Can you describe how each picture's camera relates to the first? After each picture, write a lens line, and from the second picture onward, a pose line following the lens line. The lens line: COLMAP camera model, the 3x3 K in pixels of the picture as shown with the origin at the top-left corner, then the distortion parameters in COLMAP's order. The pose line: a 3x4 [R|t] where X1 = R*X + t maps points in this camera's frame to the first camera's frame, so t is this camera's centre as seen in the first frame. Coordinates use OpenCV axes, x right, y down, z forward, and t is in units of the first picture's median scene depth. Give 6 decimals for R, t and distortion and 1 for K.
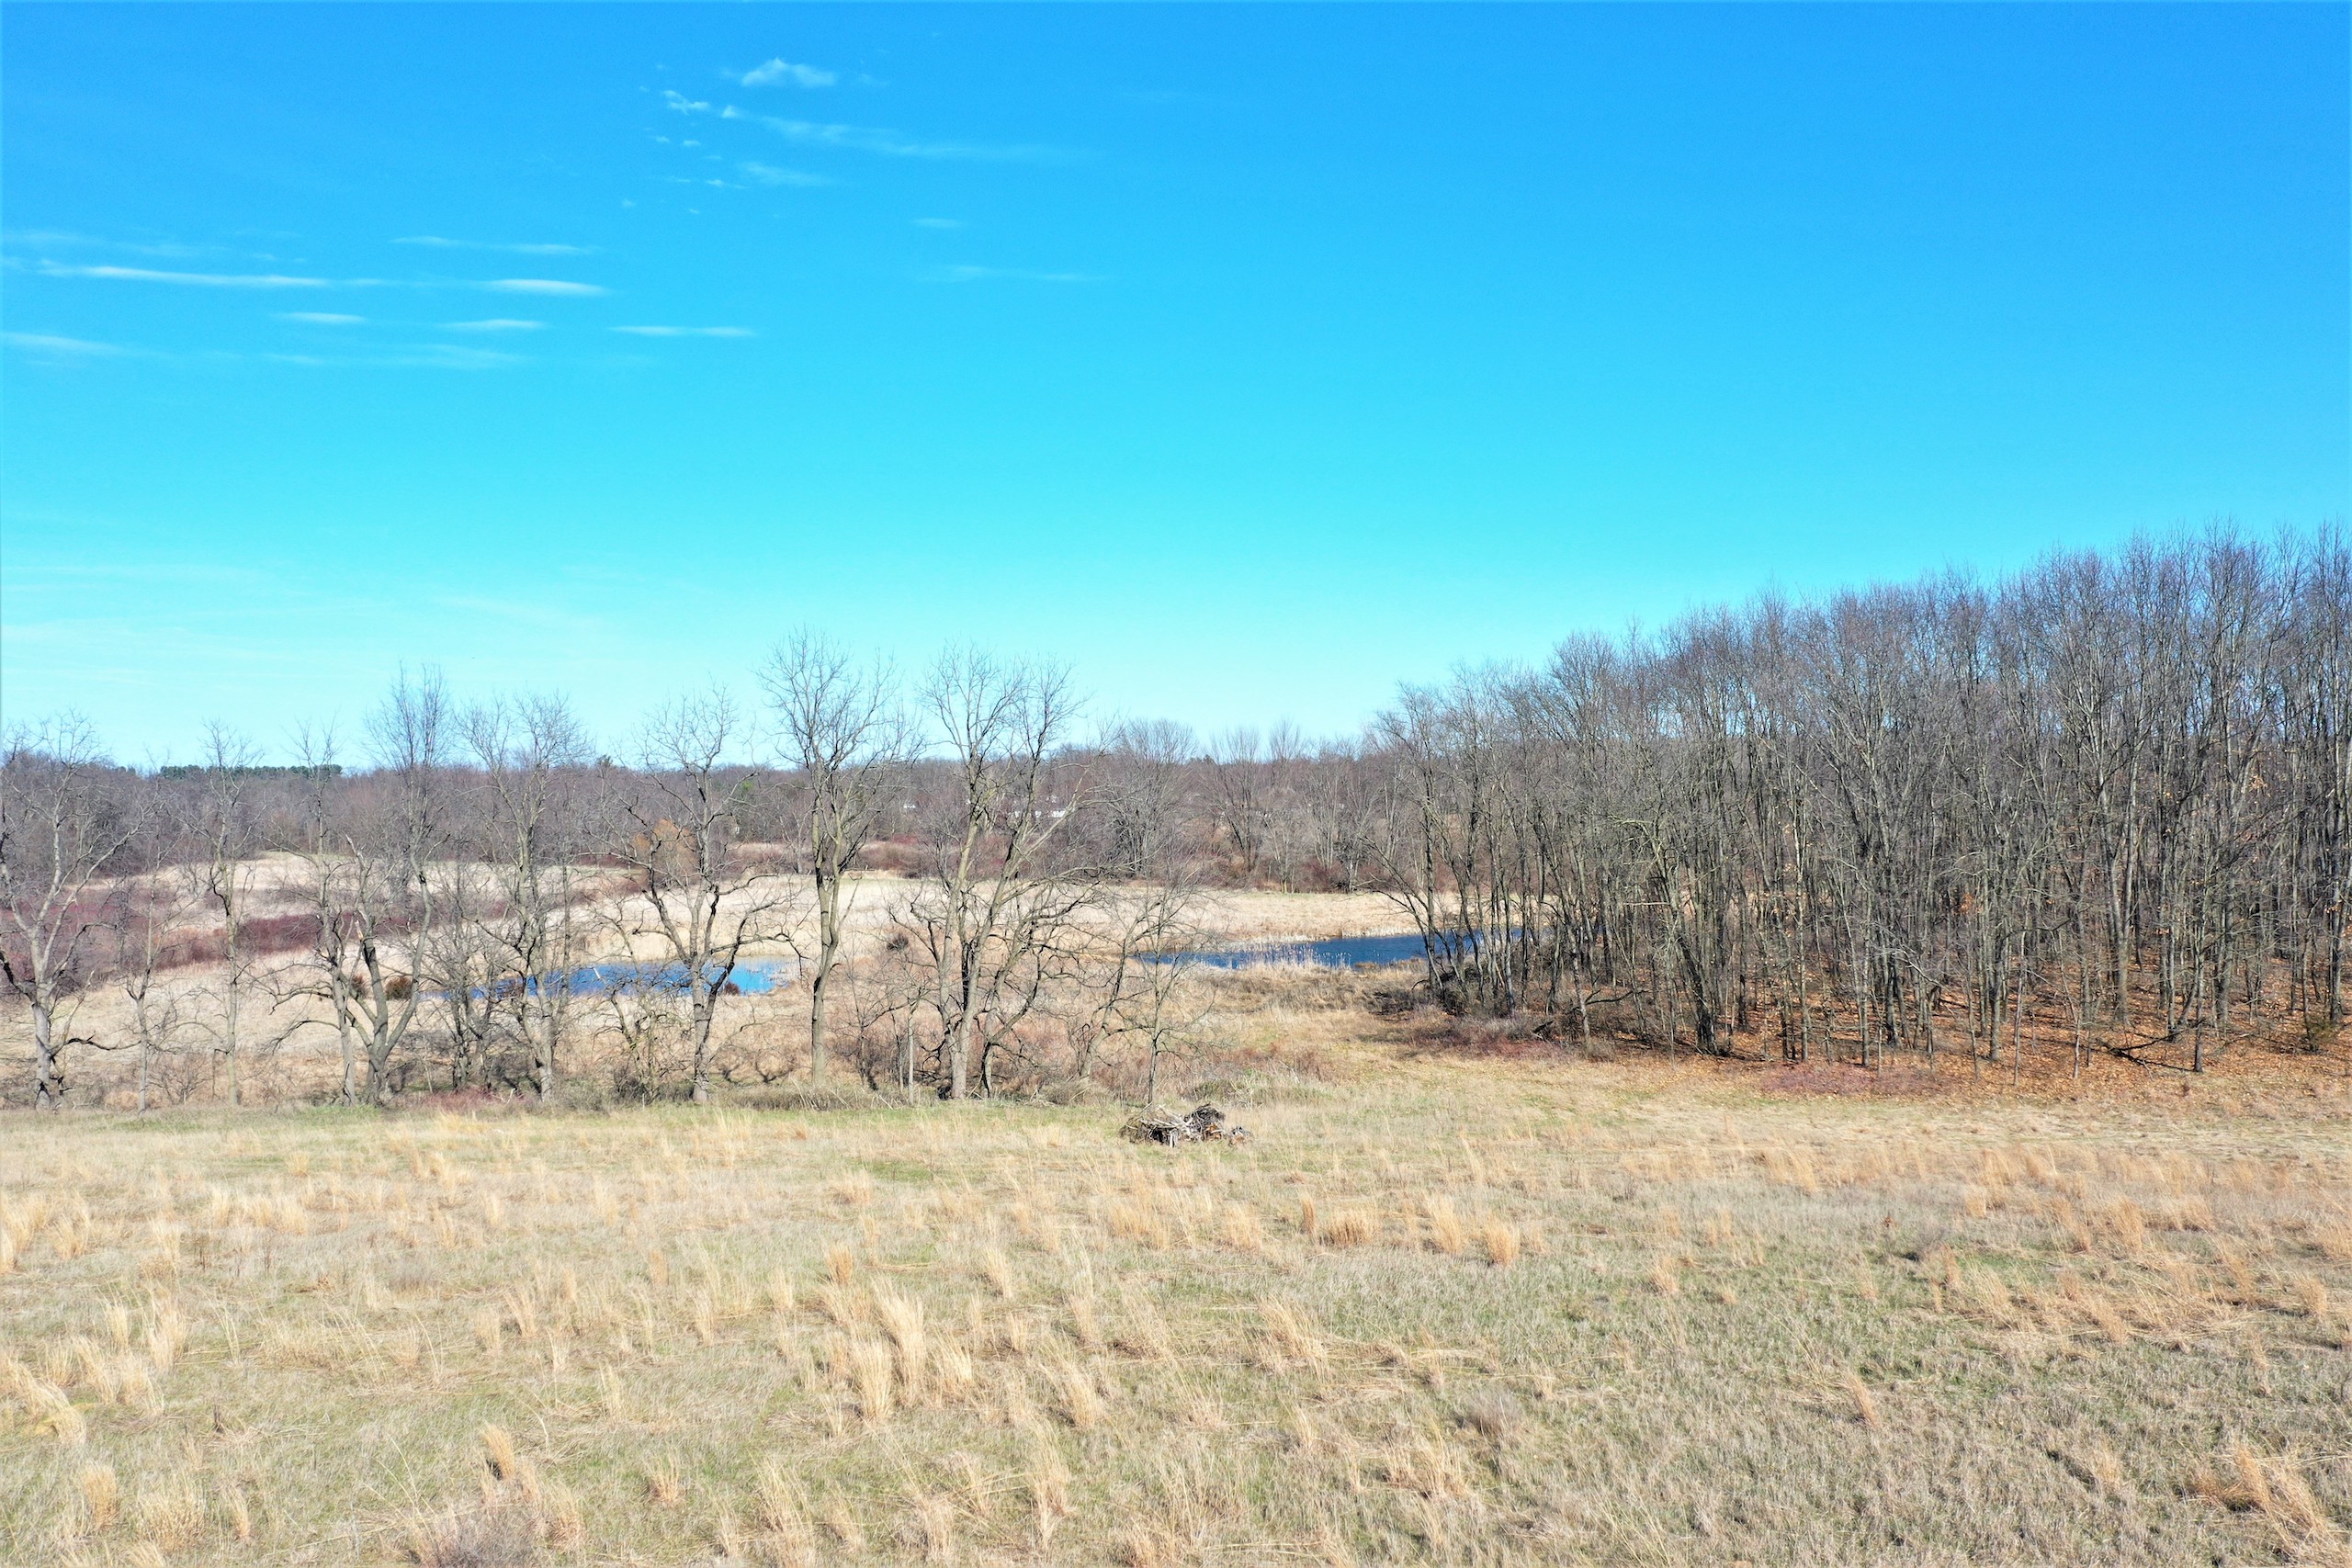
lens RADIAL K [[1864.0, 0, 1180.6], [0, 1864.0, 787.2], [0, 0, 1]] dist [0.003549, -0.000386]
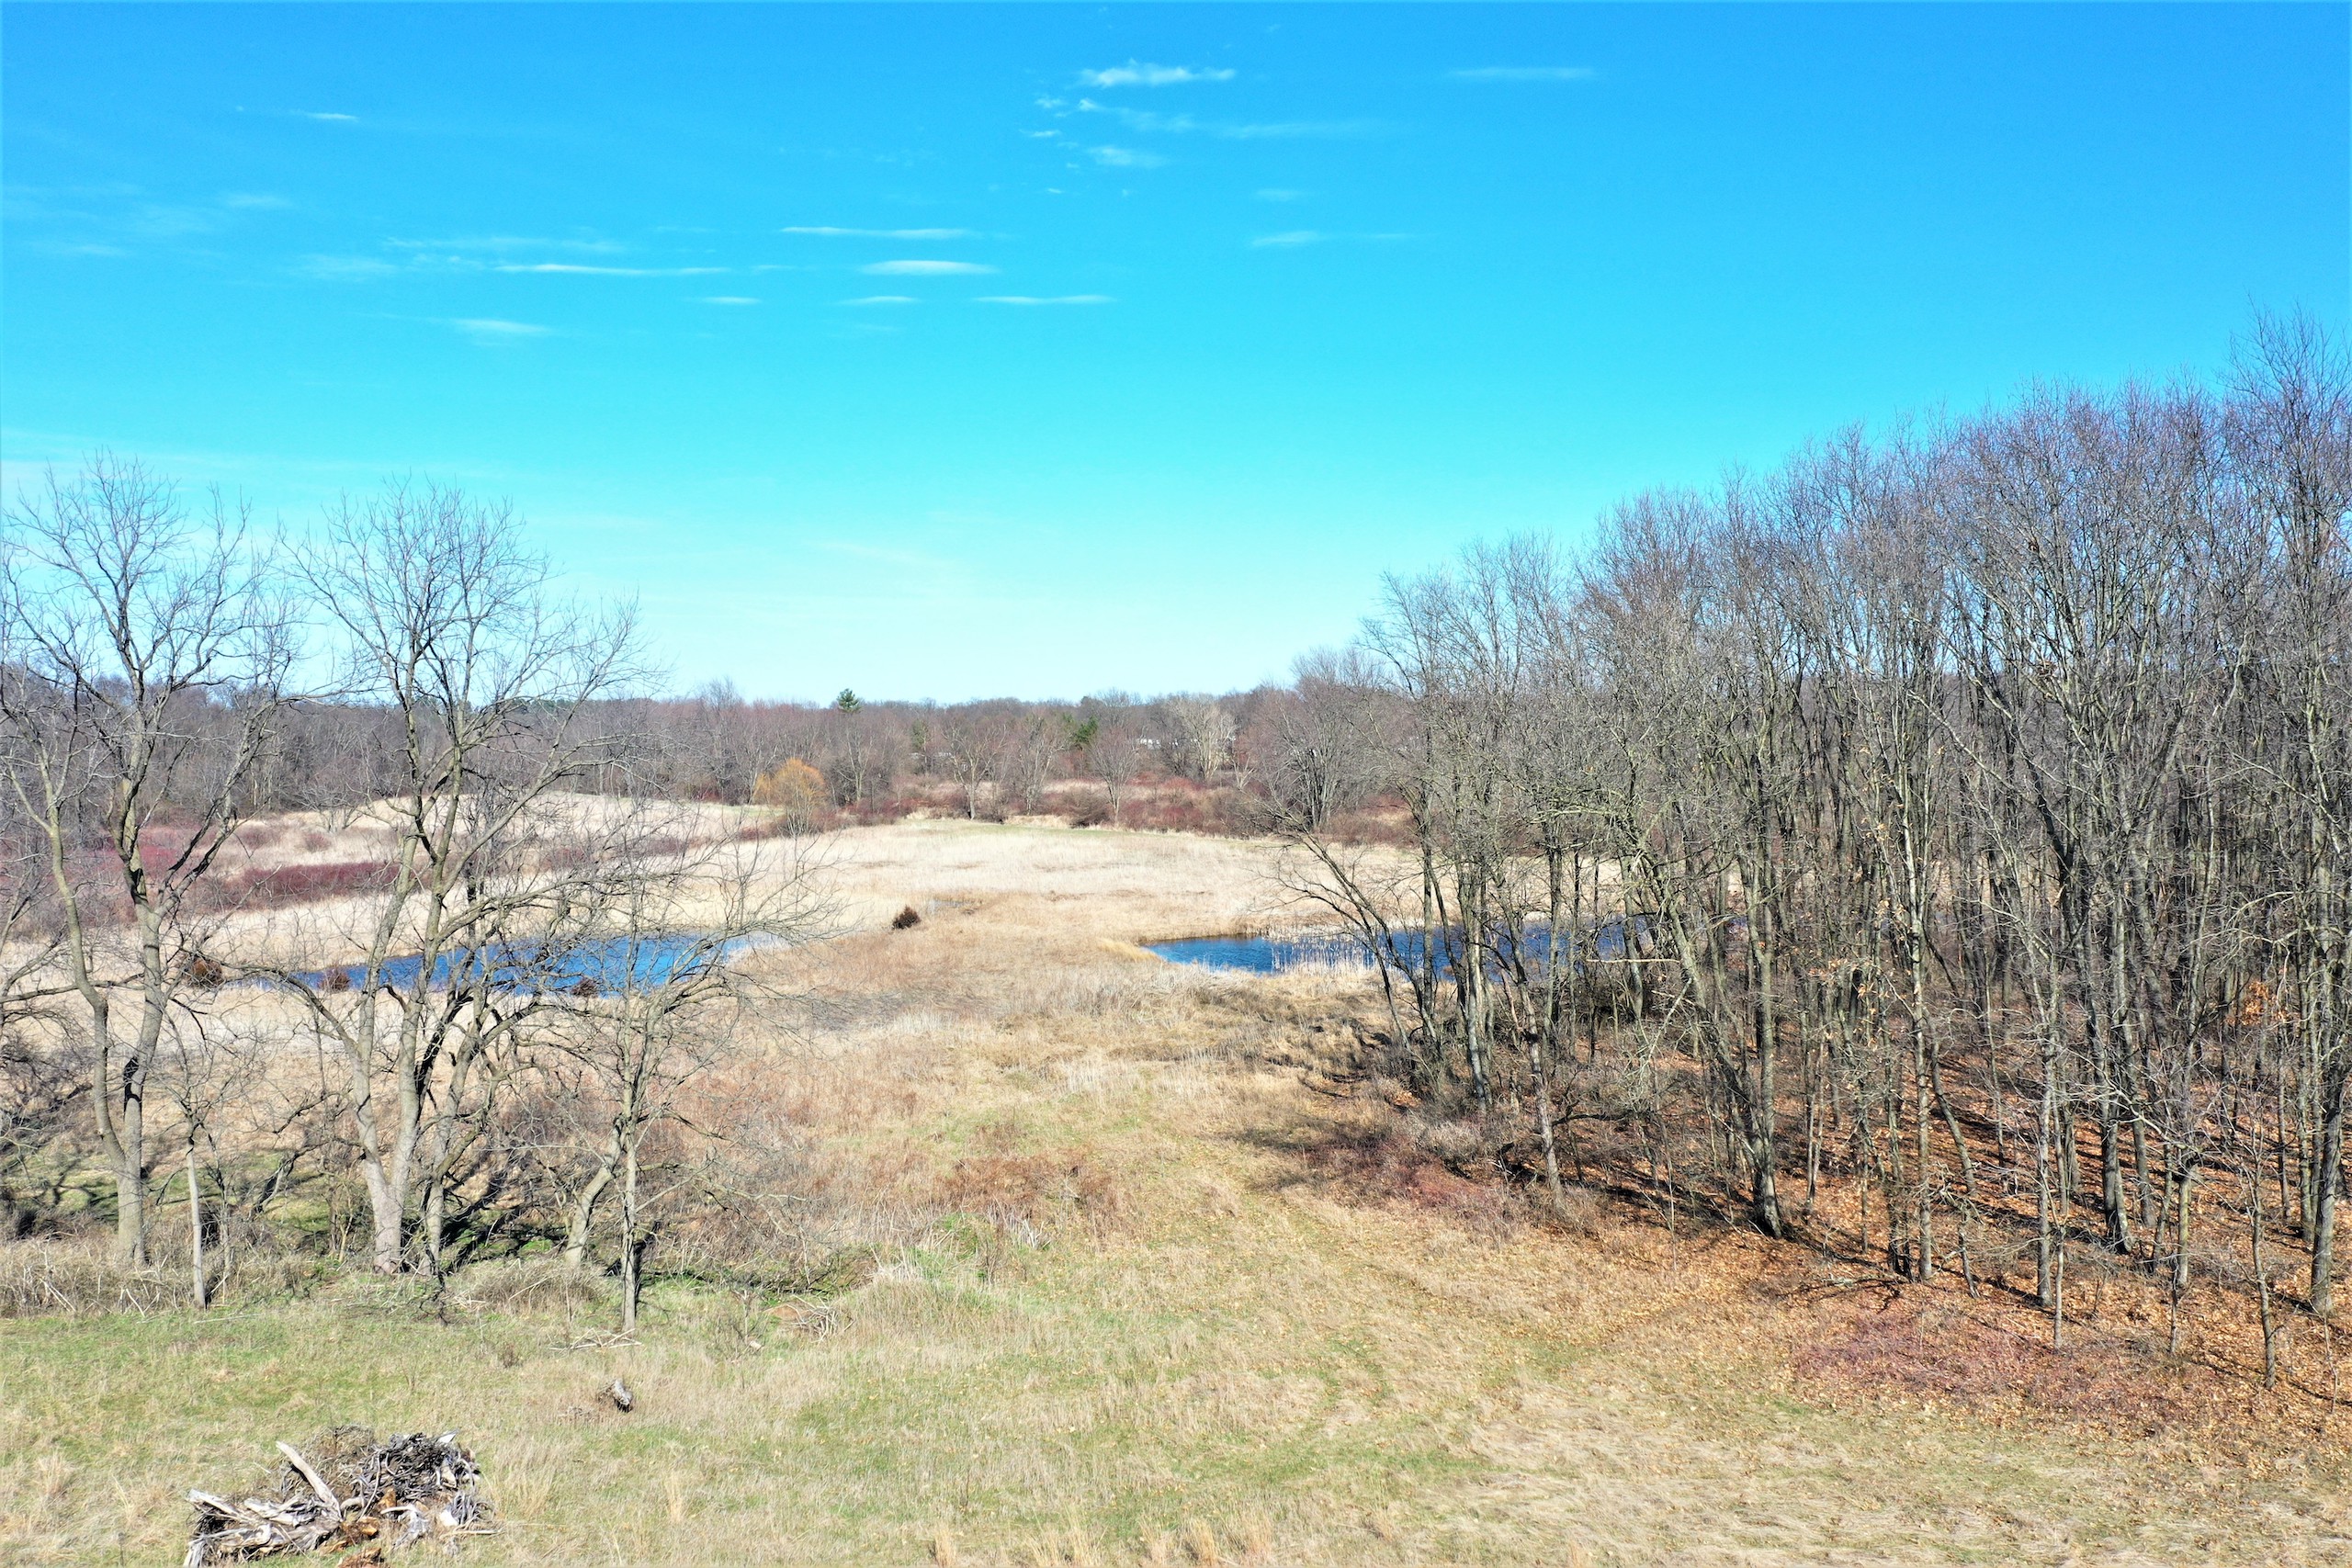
lens RADIAL K [[1864.0, 0, 1180.6], [0, 1864.0, 787.2], [0, 0, 1]] dist [0.003549, -0.000386]
pose [[0.984845, 0.010158, -0.173141, 0.231906], [-0.004186, 0.999385, 0.034821, -0.005435], [0.173388, -0.033568, 0.984281, 0.487632]]
